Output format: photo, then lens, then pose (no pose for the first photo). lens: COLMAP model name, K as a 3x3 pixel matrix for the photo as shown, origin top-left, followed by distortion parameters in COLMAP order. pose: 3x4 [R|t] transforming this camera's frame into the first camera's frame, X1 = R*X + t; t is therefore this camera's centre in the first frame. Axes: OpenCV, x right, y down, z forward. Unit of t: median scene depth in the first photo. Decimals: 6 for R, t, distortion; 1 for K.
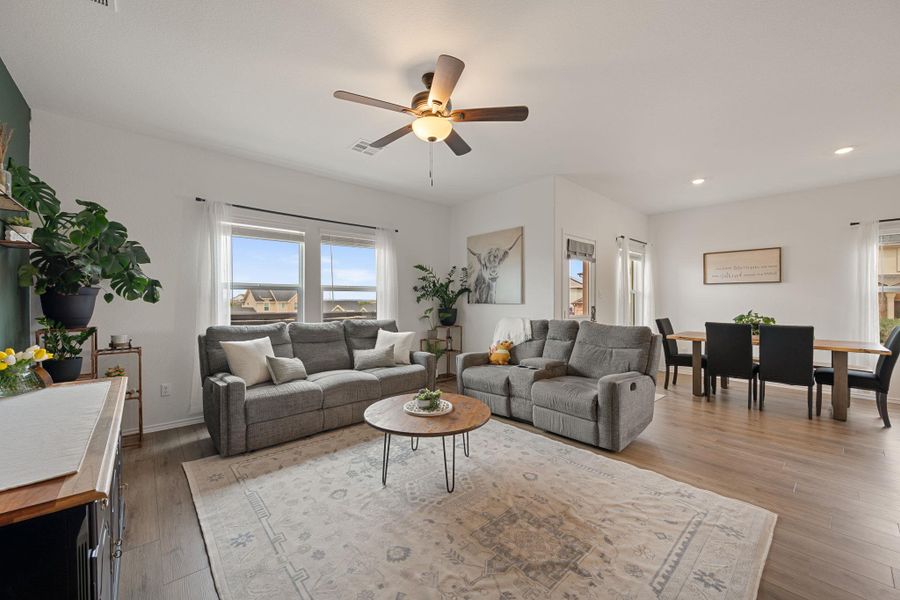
lens RADIAL K [[349.7, 0, 451.6], [0, 349.7, 300.7], [0, 0, 1]] dist [-0.001042, -0.001731]
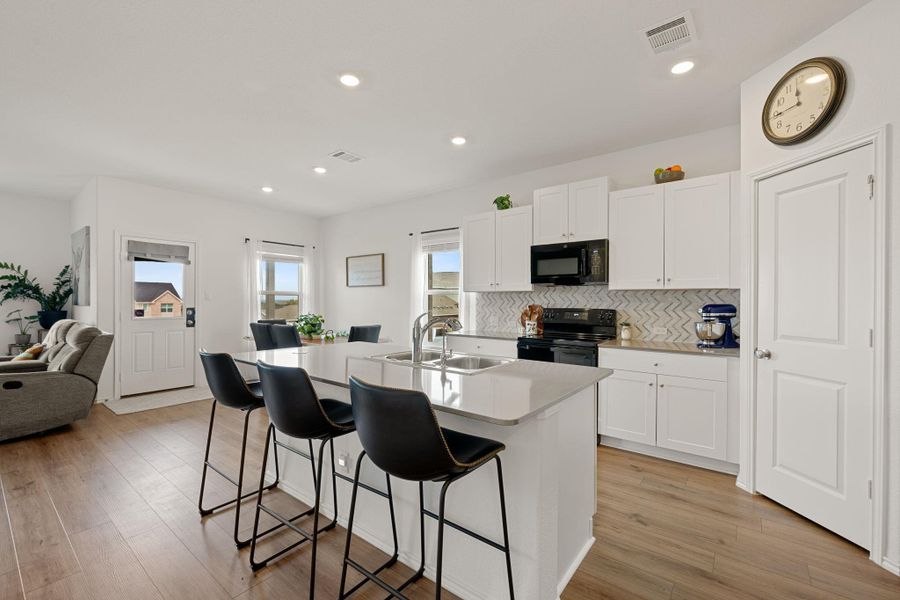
lens RADIAL K [[383.2, 0, 458.2], [0, 383.2, 303.4], [0, 0, 1]] dist [-0.004196, -0.001463]
pose [[0.982129, -0.000133, 0.188207, 1.337734], [-0.000832, 0.999987, 0.005048, -0.004696], [-0.188205, -0.005114, 0.982116, -0.305580]]
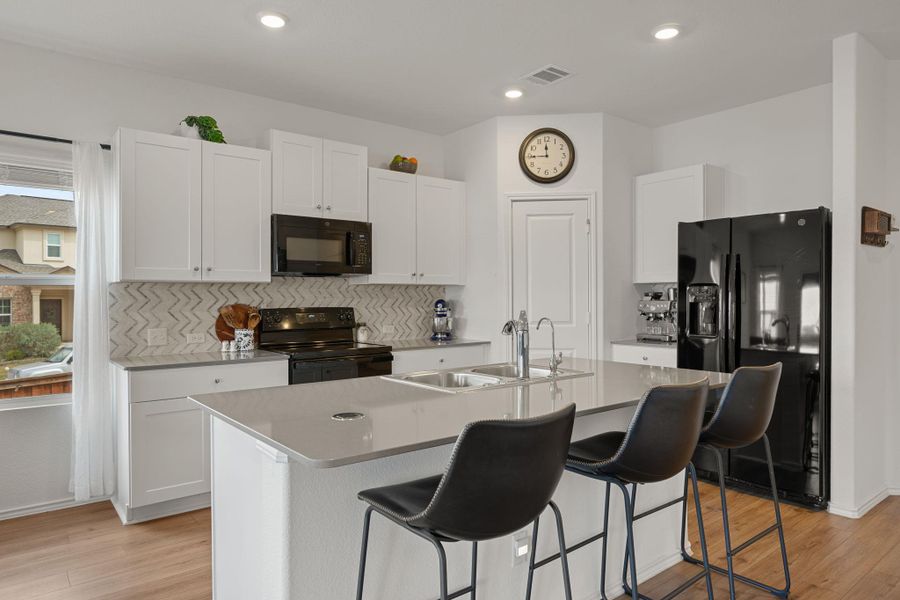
lens RADIAL K [[550.4, 0, 450.5], [0, 550.4, 297.2], [0, 0, 1]] dist [0.001997, -0.003075]
pose [[0.059378, -0.003663, 0.998229, 0.709544], [0.006989, 0.999970, 0.003254, -0.008982], [-0.998211, 0.006783, 0.059402, 0.368030]]
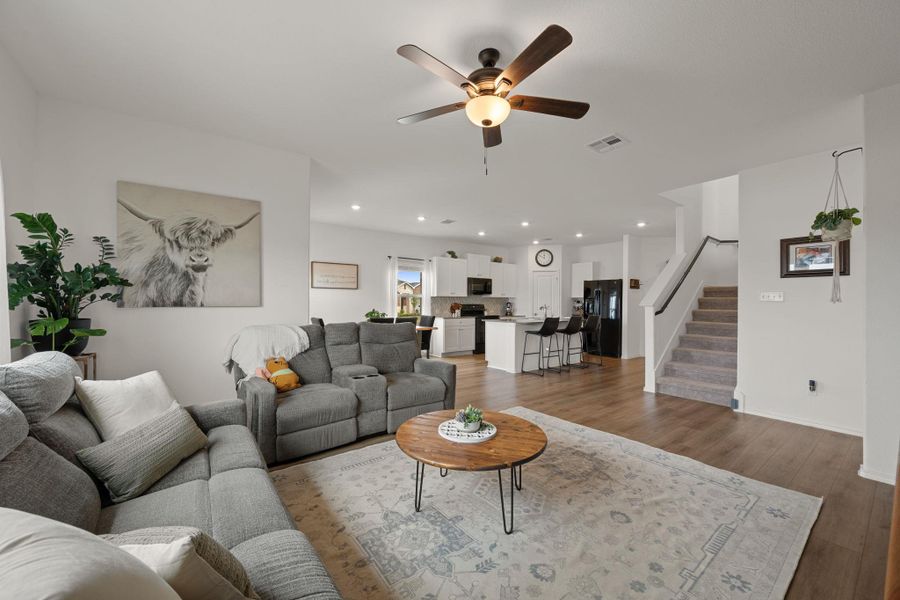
lens RADIAL K [[349.7, 0, 448.5], [0, 349.7, 301.8], [0, 0, 1]] dist [-0.001042, -0.001731]
pose [[0.083102, -0.000565, 0.996541, -0.663856], [-0.003860, 0.999992, 0.000889, -0.003788], [-0.996534, -0.003920, 0.083100, 0.712380]]
